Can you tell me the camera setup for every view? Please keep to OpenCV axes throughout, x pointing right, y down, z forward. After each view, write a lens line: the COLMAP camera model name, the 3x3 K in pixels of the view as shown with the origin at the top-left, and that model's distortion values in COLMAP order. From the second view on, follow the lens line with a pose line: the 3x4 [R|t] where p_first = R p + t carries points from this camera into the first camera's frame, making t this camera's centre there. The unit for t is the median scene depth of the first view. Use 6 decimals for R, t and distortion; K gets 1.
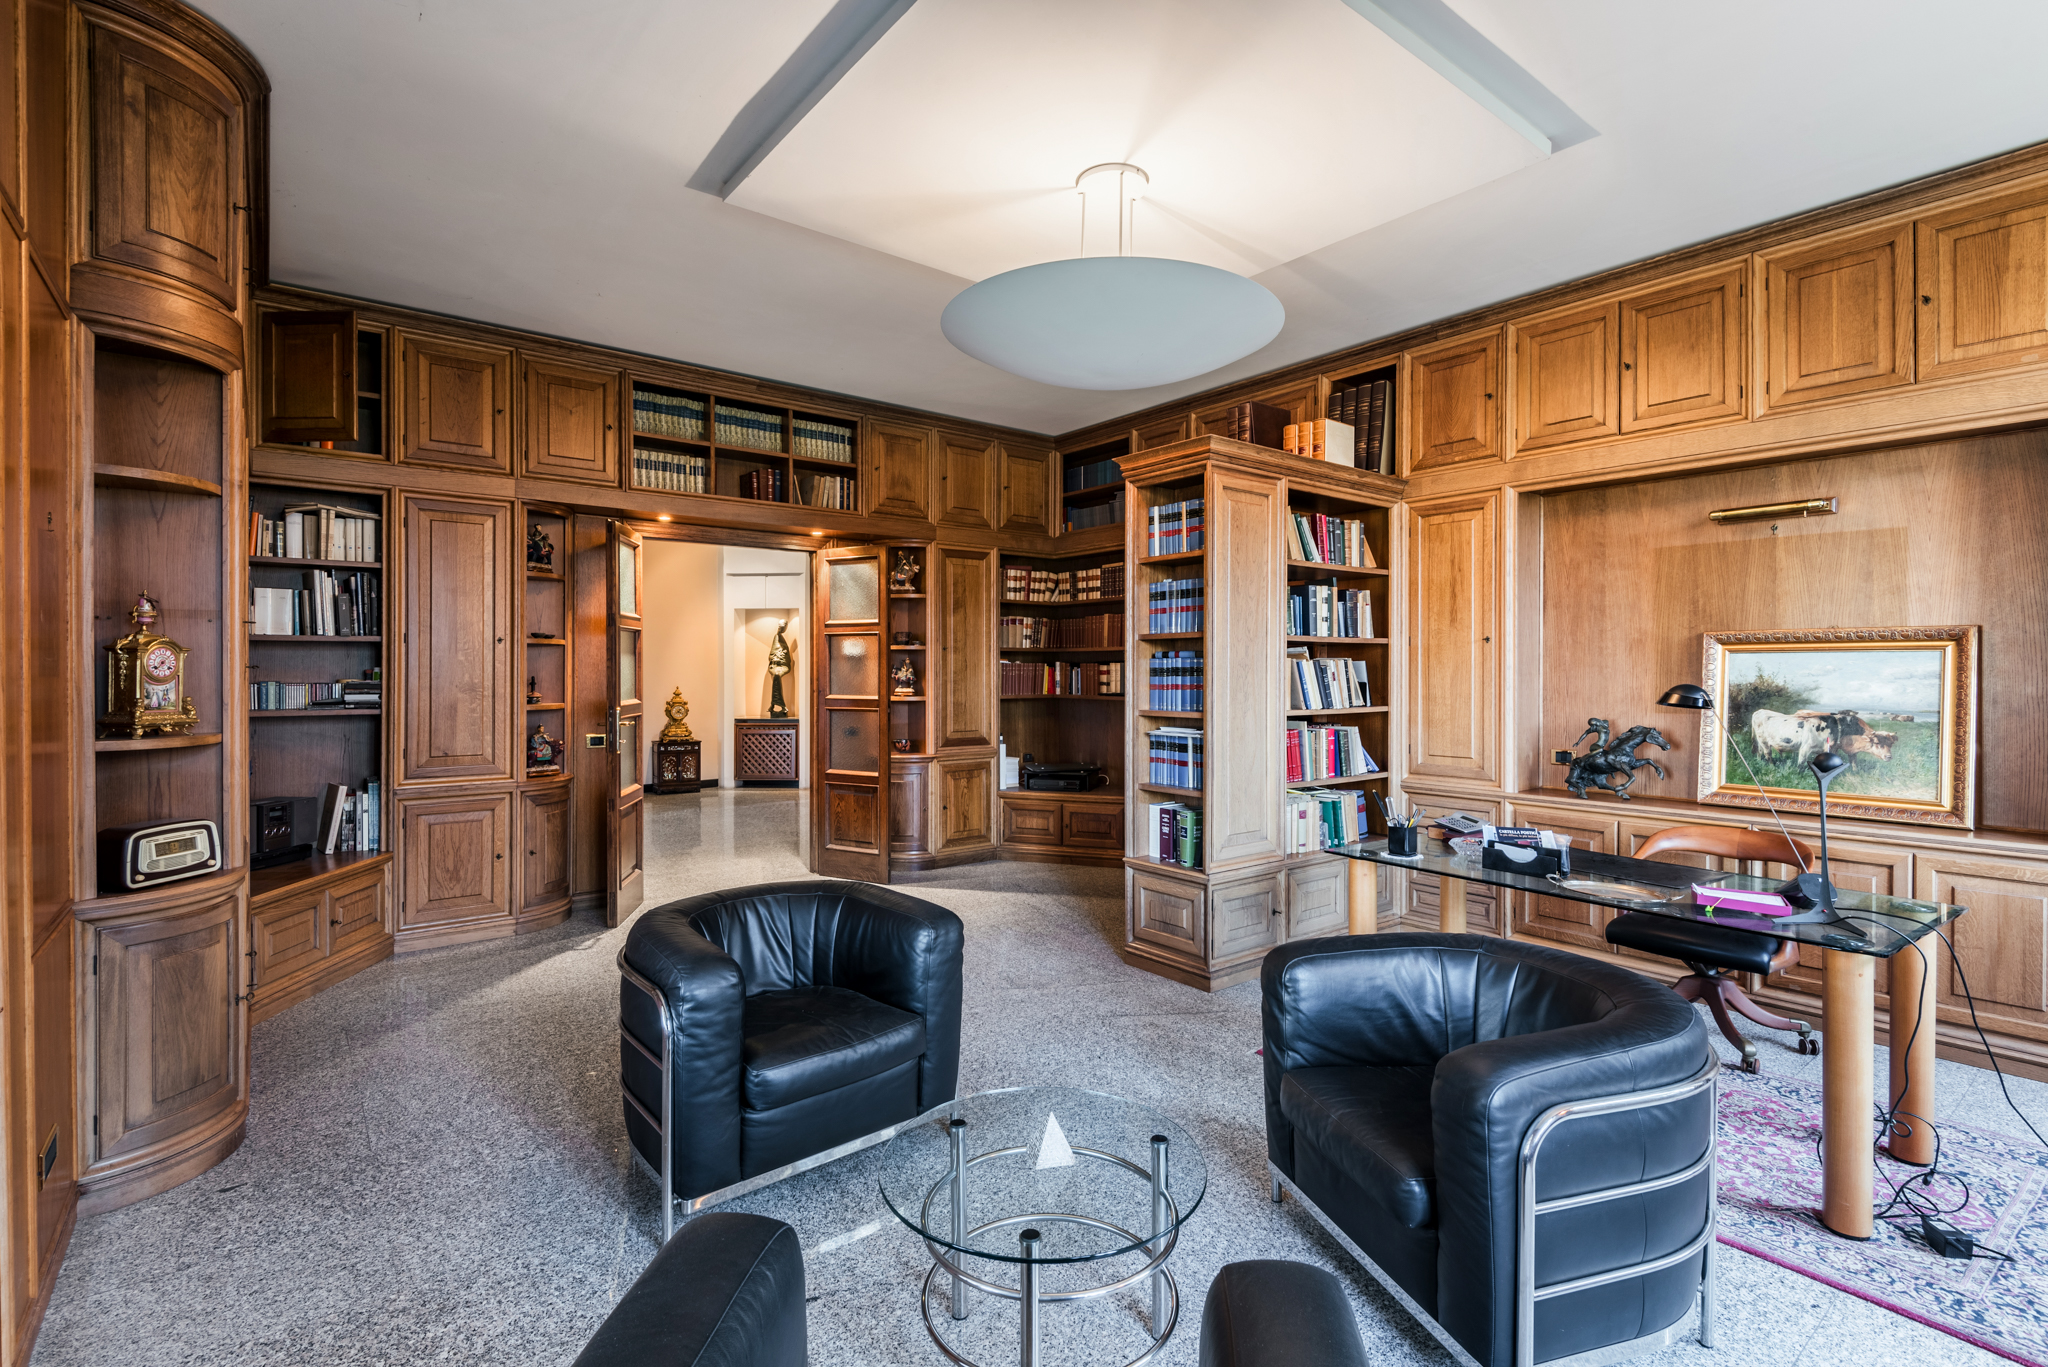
lens RADIAL K [[956.6, 0, 1024.0], [0, 956.6, 683.5], [0, 0, 1]] dist [0.002238, -0.000015]
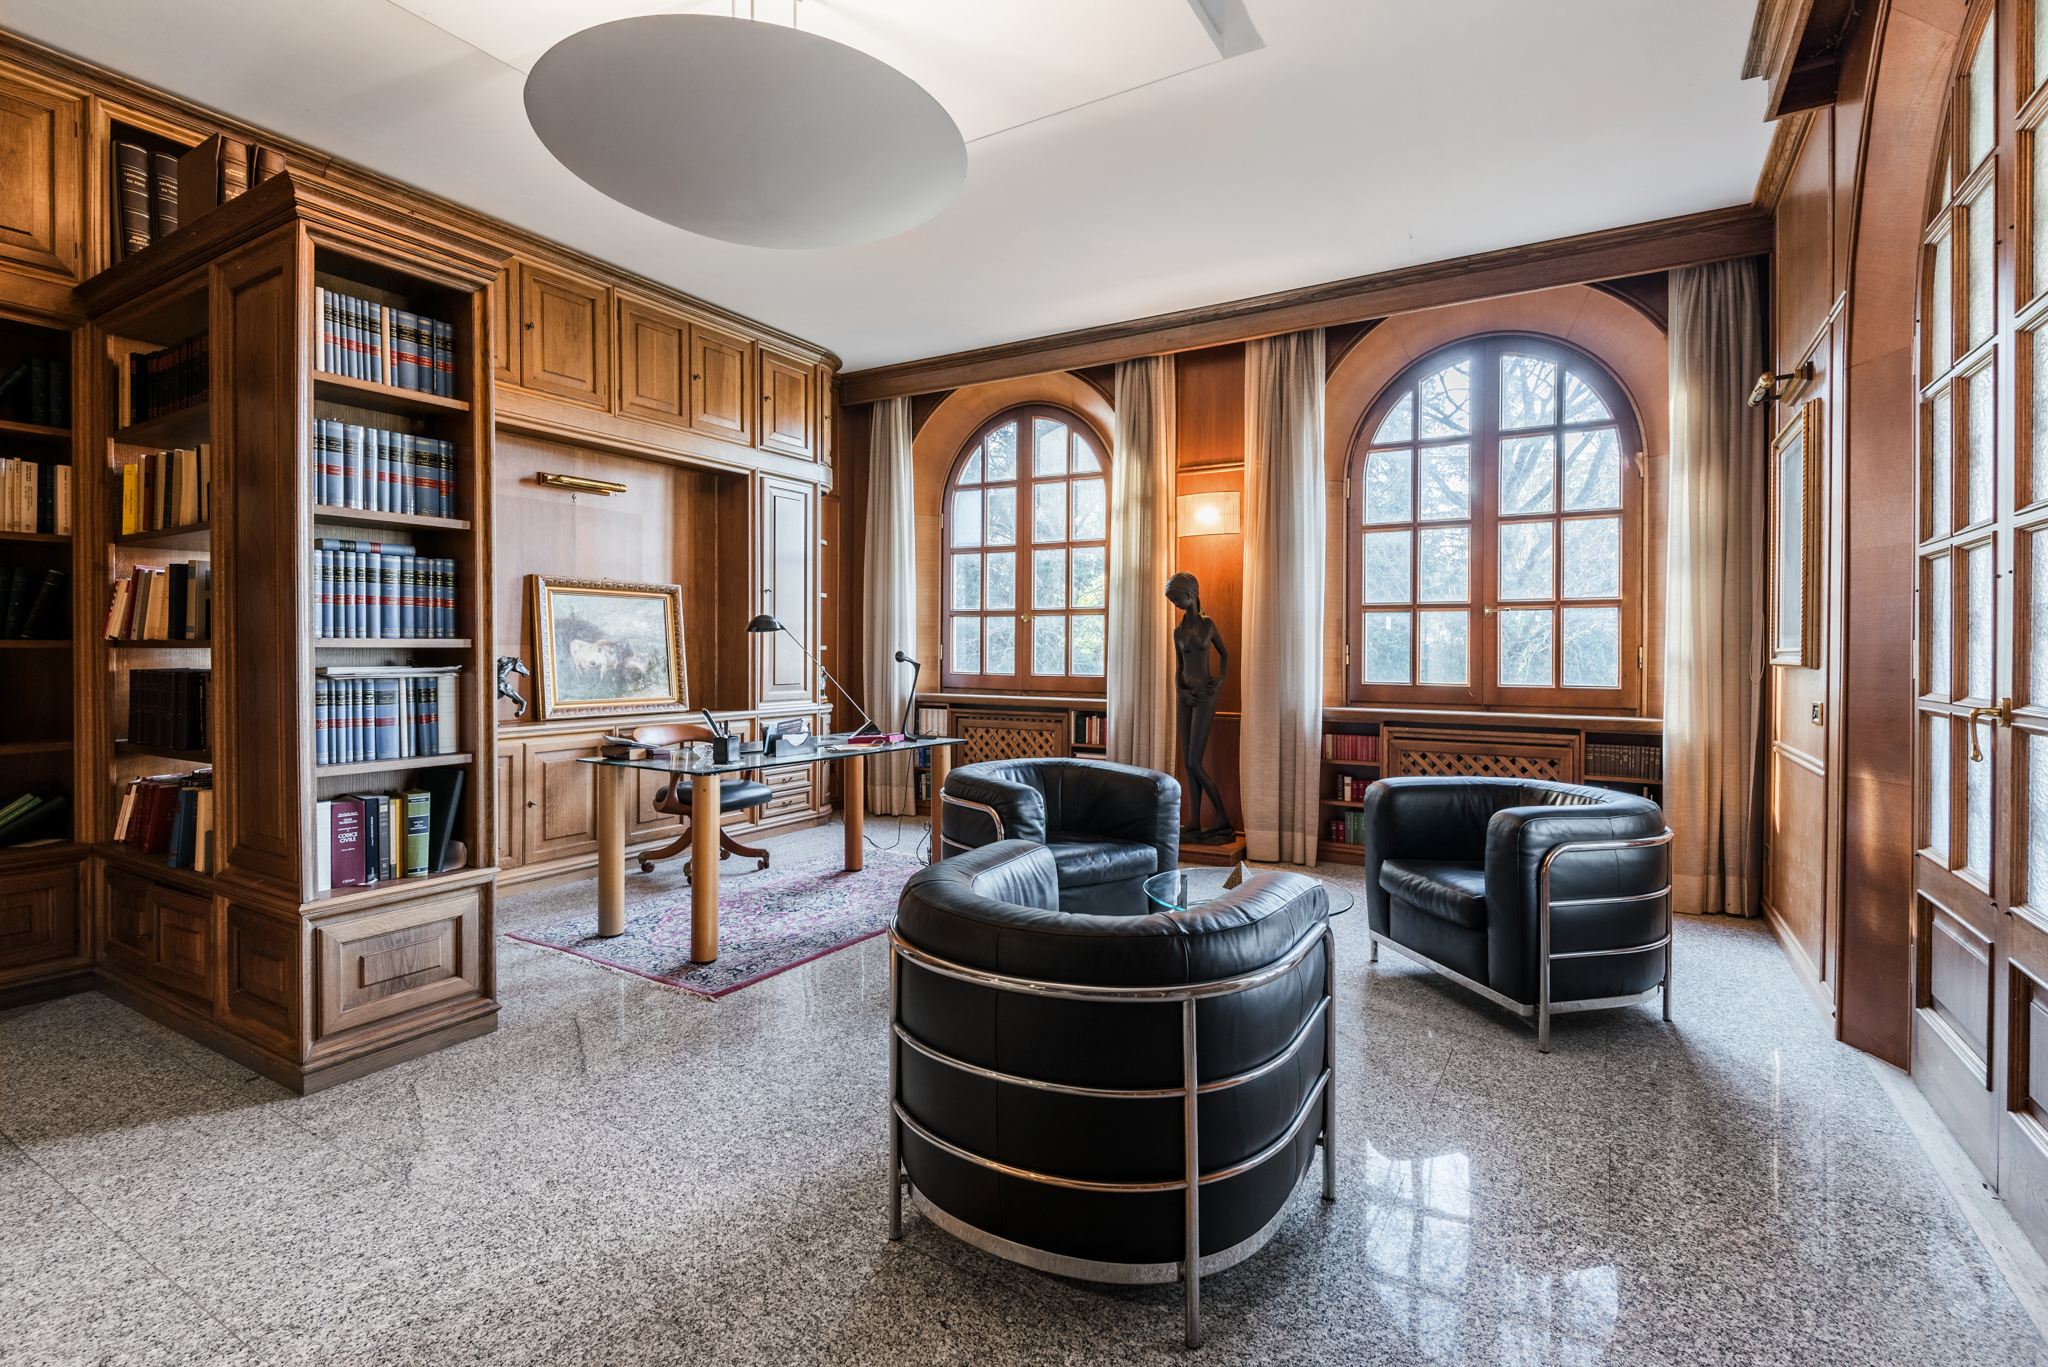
lens RADIAL K [[956.6, 0, 1024.0], [0, 956.6, 683.5], [0, 0, 1]] dist [0.002238, -0.000015]
pose [[-0.358739, -0.035219, 0.932773, -0.629149], [0.007199, 0.999154, 0.040494, 0.037877], [-0.933410, 0.021242, -0.358182, 0.908374]]
